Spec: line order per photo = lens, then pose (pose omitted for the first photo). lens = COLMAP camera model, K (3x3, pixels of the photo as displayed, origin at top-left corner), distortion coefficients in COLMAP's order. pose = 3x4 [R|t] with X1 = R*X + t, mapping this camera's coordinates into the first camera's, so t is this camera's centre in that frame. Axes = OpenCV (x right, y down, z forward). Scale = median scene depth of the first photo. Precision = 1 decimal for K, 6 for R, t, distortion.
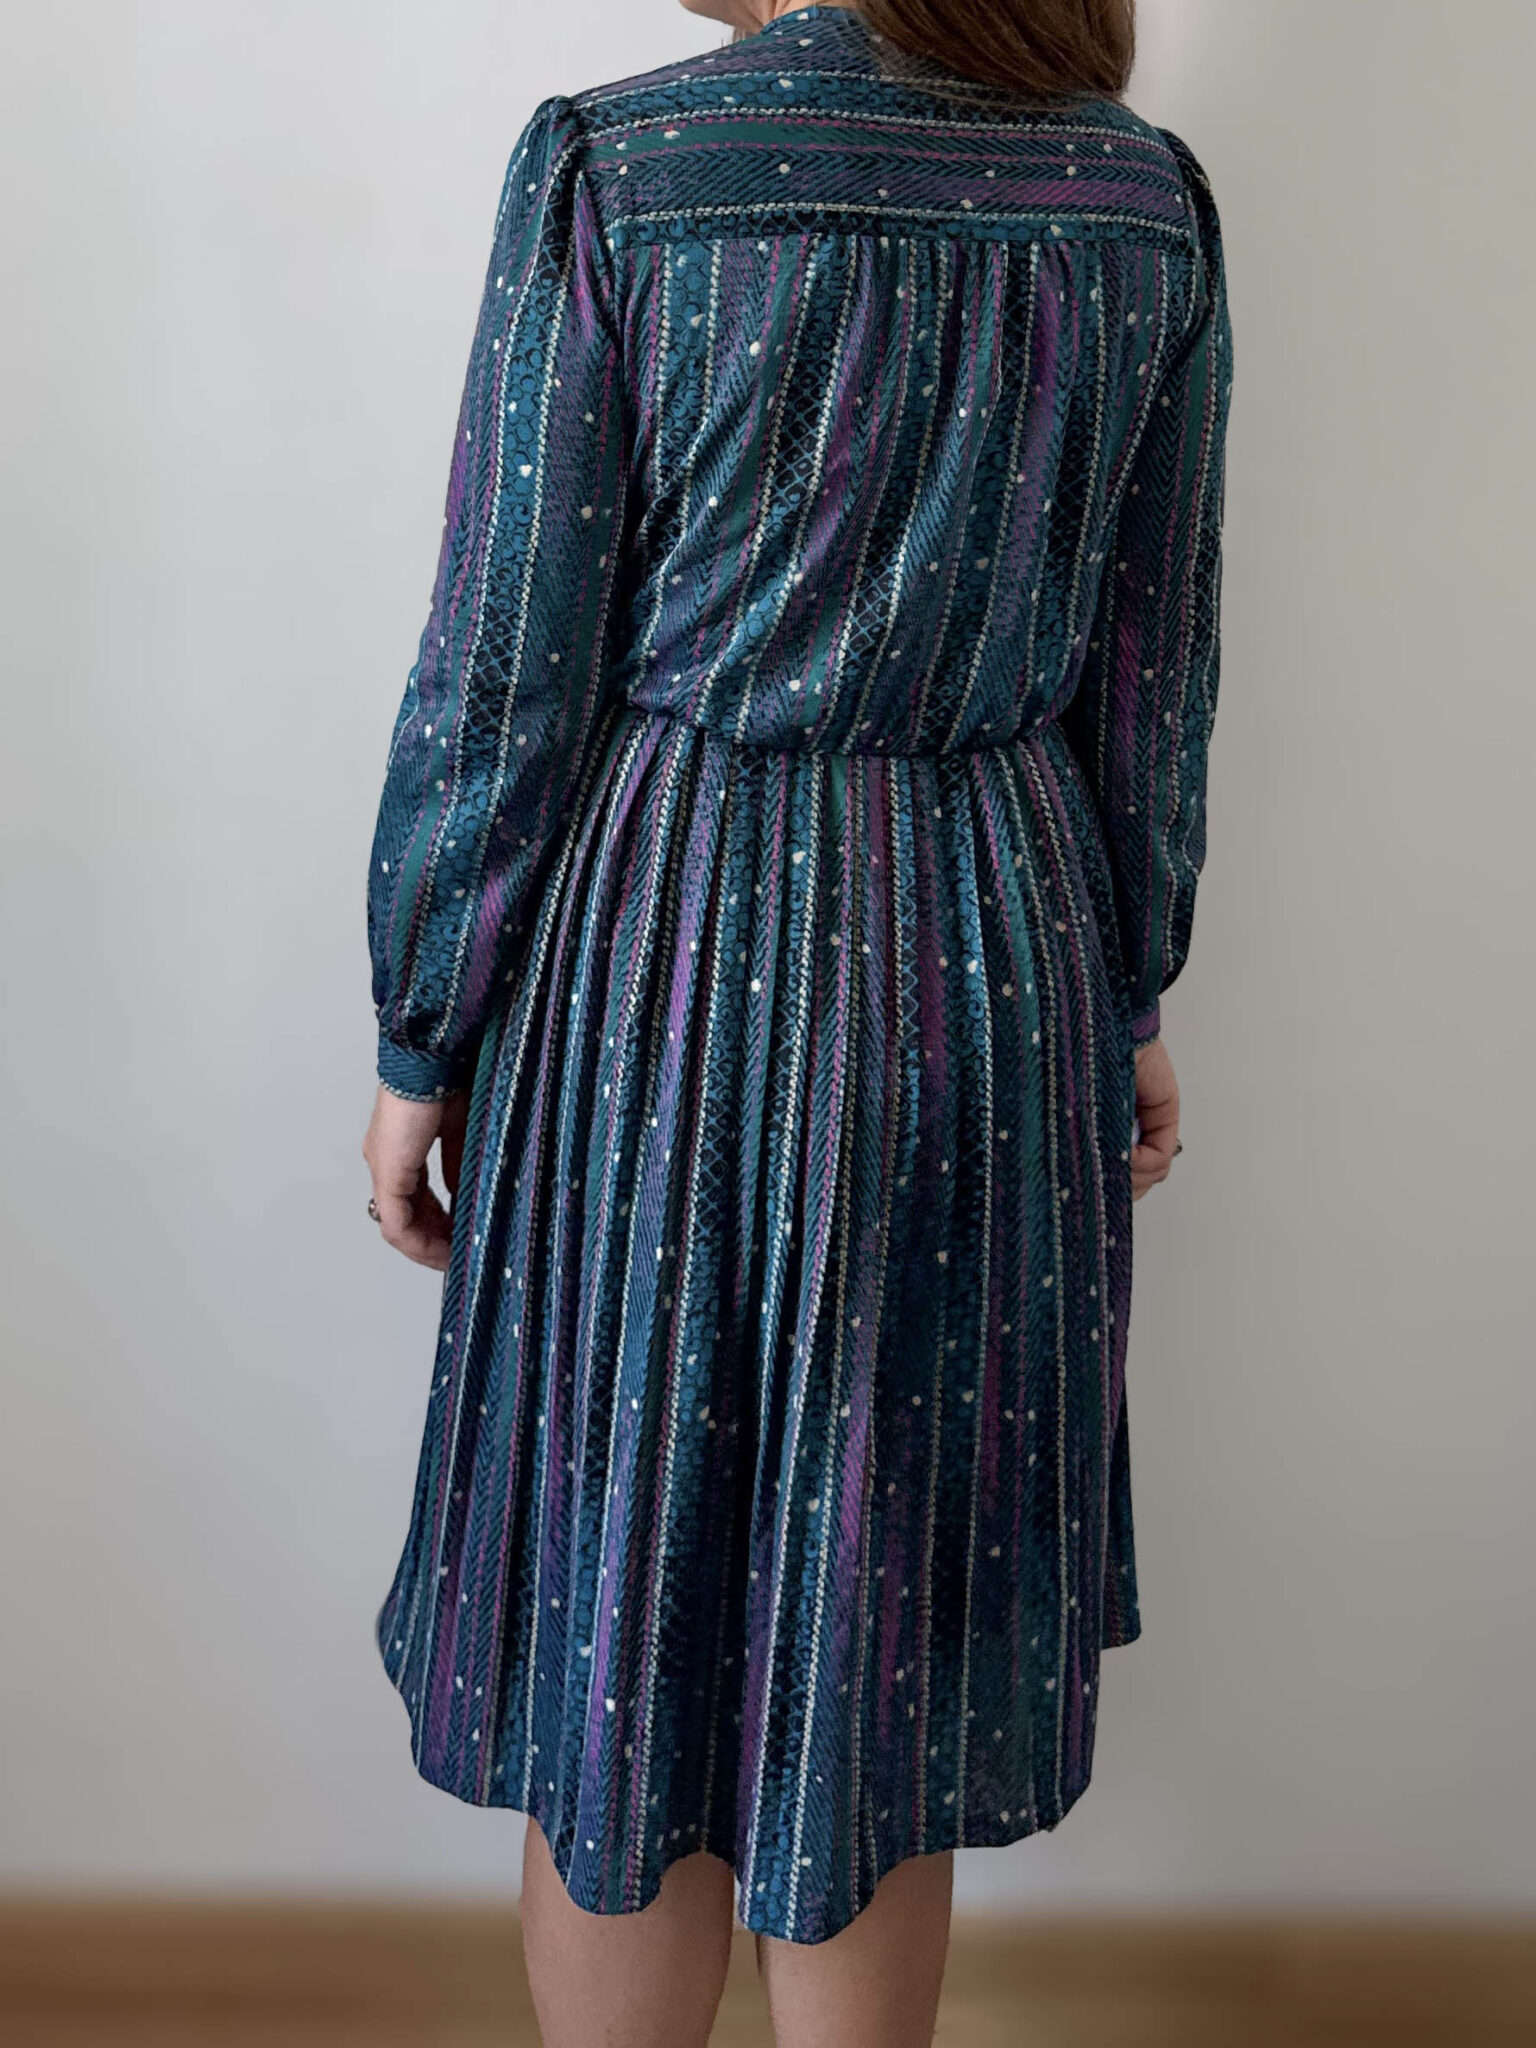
lens RADIAL K [[1484.1, 0, 768.0], [0, 1484.1, 1024.0], [0, 0, 1]] dist [-0.137169, -0.001081]
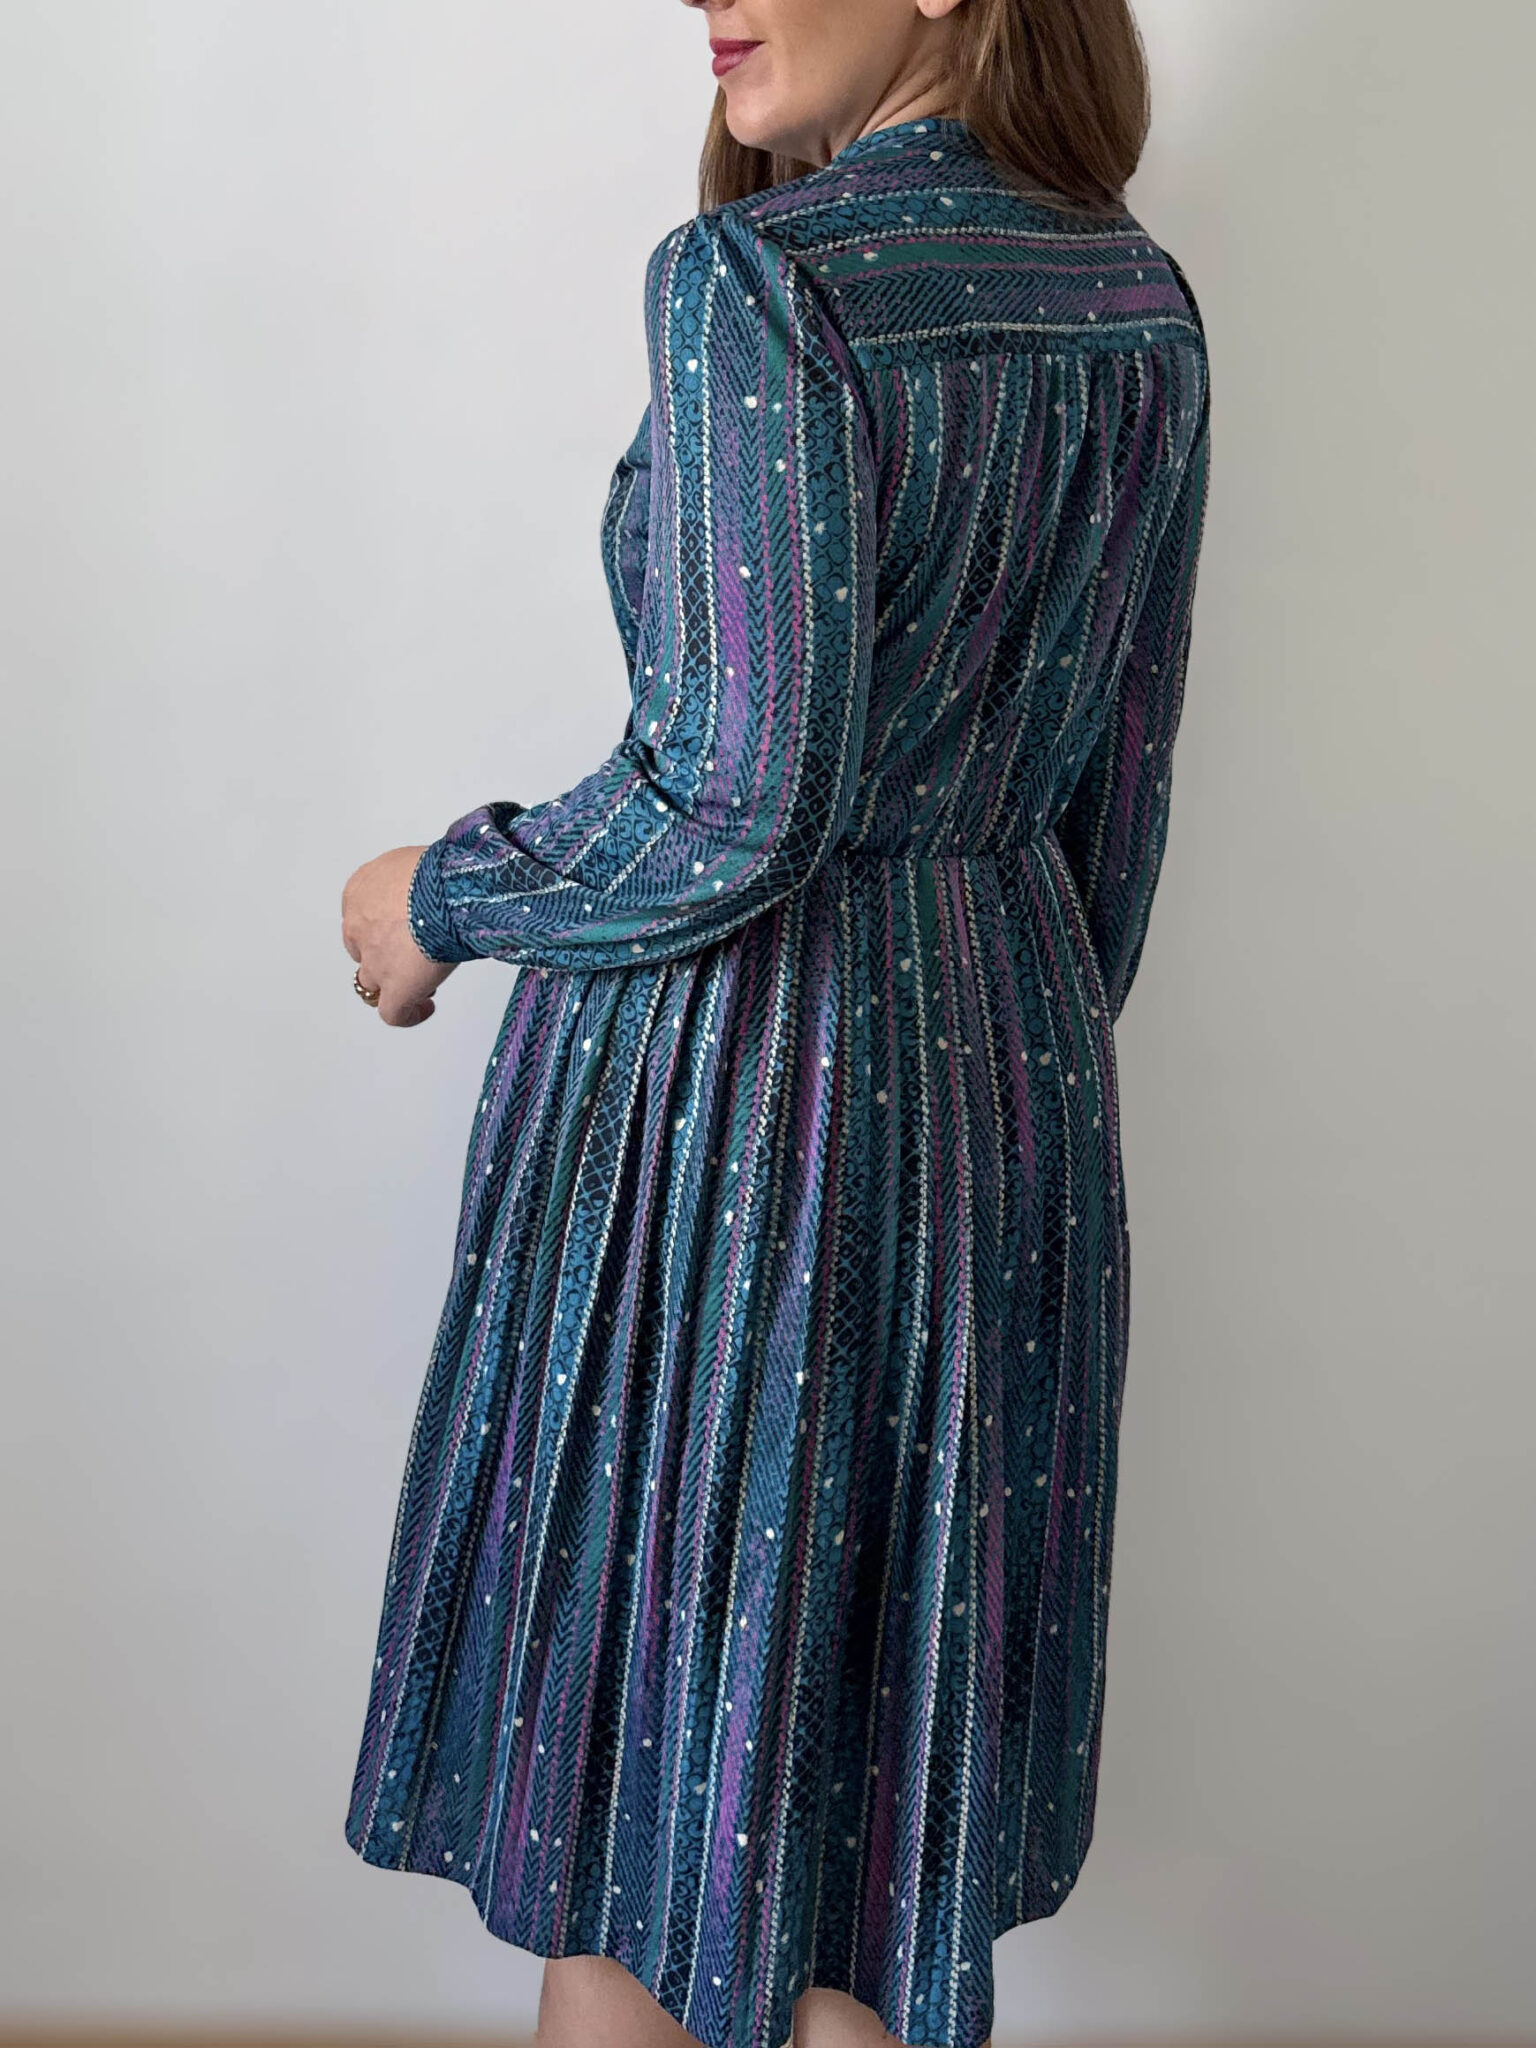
lens RADIAL K [[1475.4, 0, 768.0], [0, 1475.4, 1024.0], [0, 0, 1]] dist [-0.133933, 0.008759]
pose [[0.986714, -0.093093, 0.133149, -0.187873], [0.098720, 0.994453, -0.036288, -0.041991], [-0.129032, 0.048950, 0.990431, 0.031305]]
